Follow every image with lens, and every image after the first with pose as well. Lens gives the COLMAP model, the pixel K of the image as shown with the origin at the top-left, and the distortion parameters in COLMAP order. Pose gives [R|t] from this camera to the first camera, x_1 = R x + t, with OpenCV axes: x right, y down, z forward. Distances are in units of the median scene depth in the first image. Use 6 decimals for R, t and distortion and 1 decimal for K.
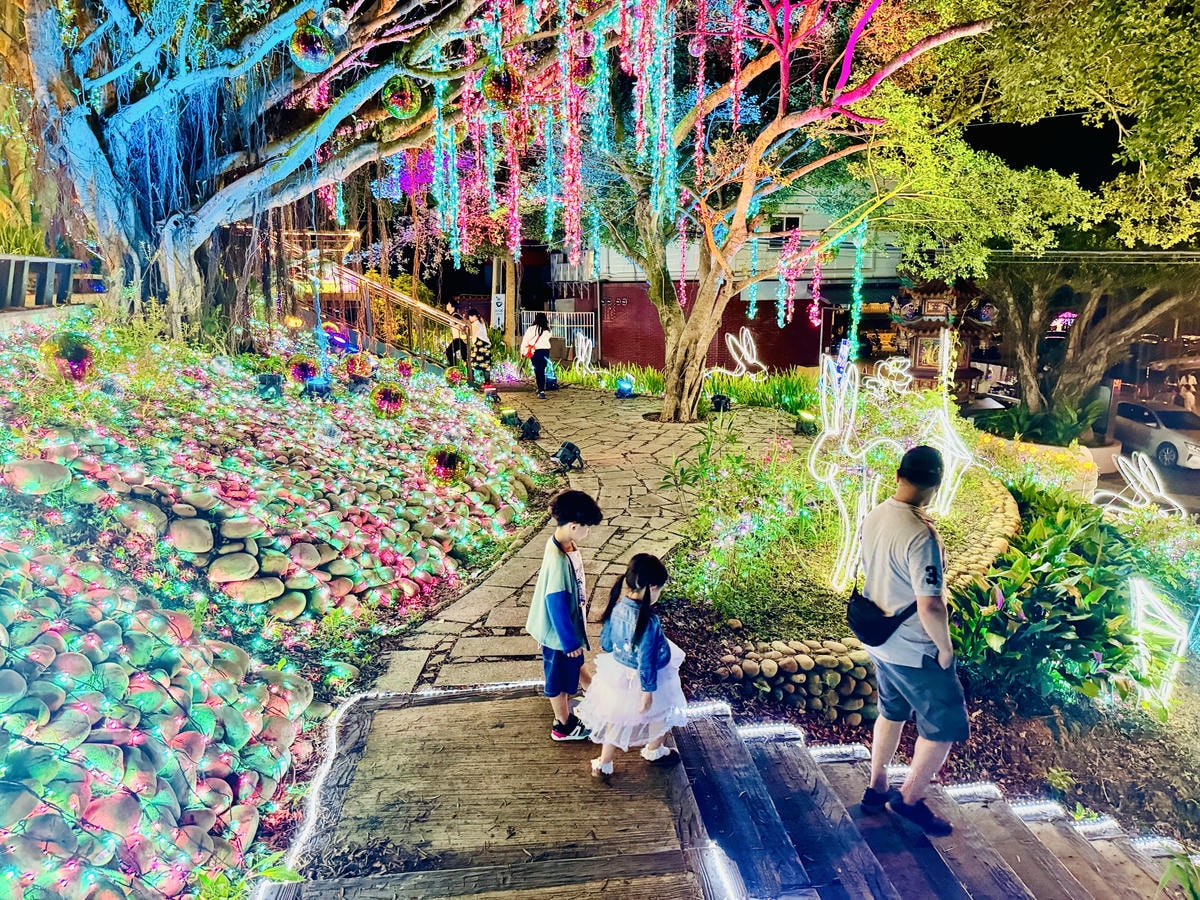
lens RADIAL K [[828.1, 0, 596.5], [0, 828.1, 443.4], [0, 0, 1]] dist [0.133463, -0.187016]
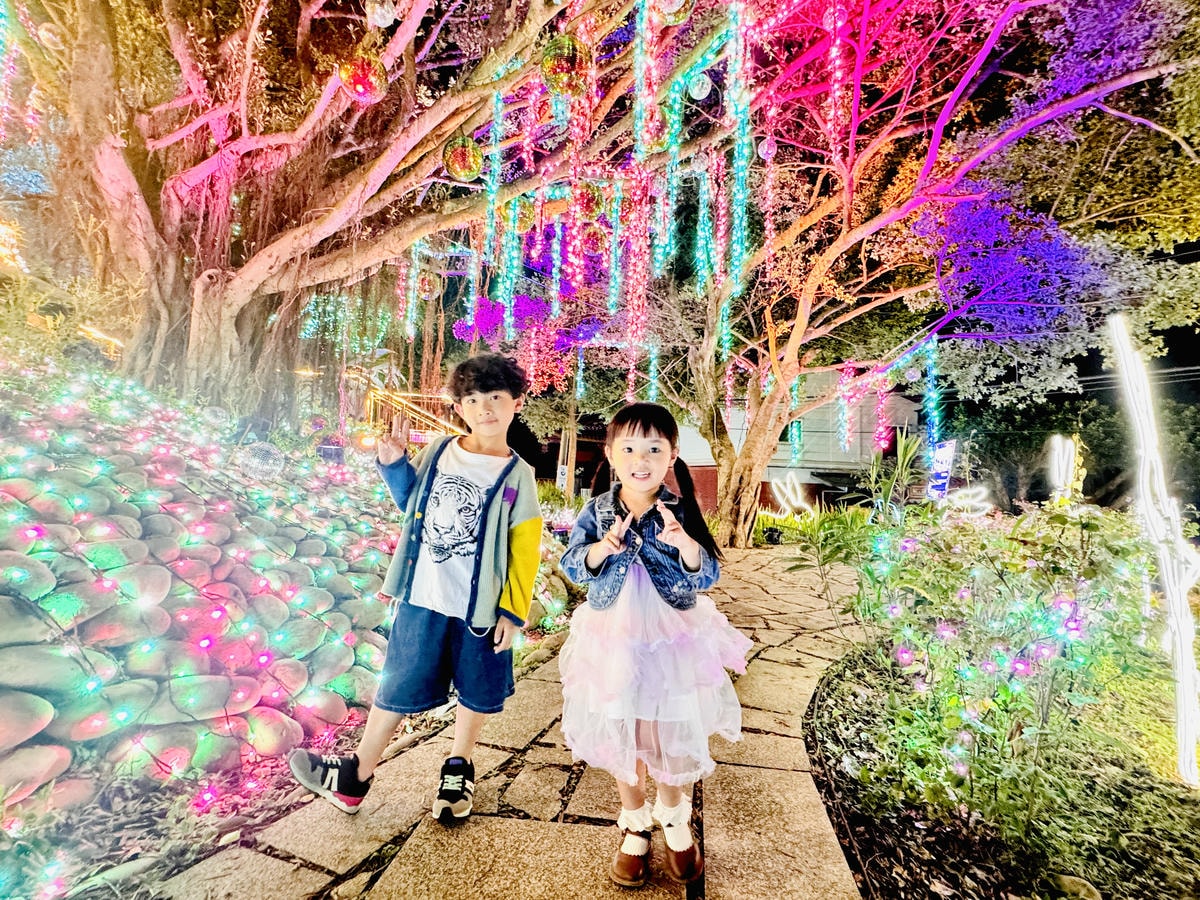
lens RADIAL K [[589.5, 0, 598.9], [0, 589.5, 448.7], [0, 0, 1]] dist [-0.000271, -0.001050]
pose [[0.997414, 0.031576, -0.064559, -0.017007], [-0.047238, 0.965039, -0.257815, 0.045476], [0.054162, 0.260198, 0.964035, 0.303621]]
